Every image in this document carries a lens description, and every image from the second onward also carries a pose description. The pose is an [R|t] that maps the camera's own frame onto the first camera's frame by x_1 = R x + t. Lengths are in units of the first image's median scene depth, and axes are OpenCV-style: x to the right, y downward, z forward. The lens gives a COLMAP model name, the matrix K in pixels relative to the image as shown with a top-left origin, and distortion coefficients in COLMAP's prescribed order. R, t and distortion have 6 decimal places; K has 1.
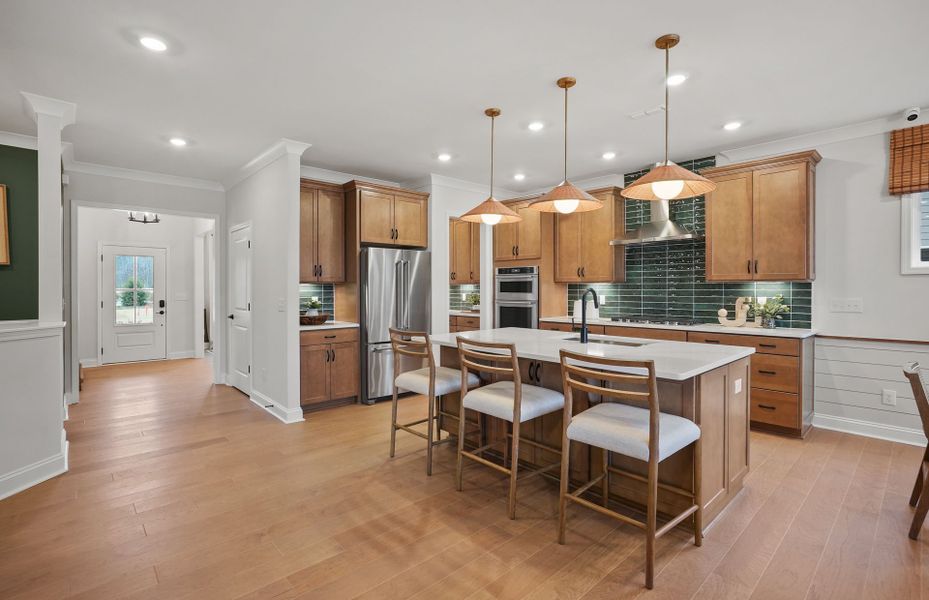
lens RADIAL K [[434.8, 0, 465.3], [0, 434.8, 295.0], [0, 0, 1]] dist [-0.024283, 0.011704]
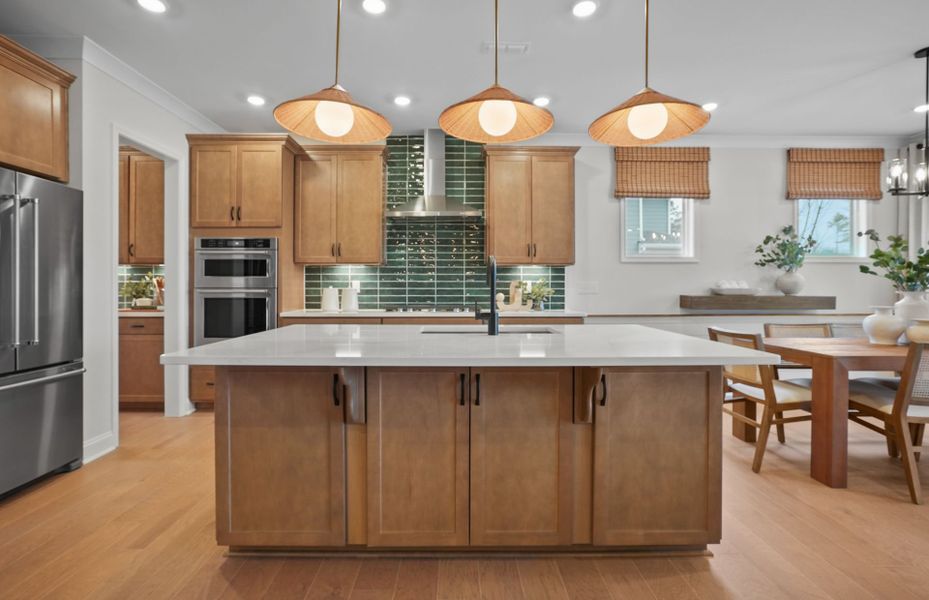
lens RADIAL K [[434.8, 0, 461.6], [0, 434.8, 291.9], [0, 0, 1]] dist [-0.024283, 0.011704]
pose [[0.669644, -0.008894, 0.742629, -0.158263], [0.008335, 0.999955, 0.004460, 0.020156], [-0.742635, 0.003203, 0.669688, 0.336955]]
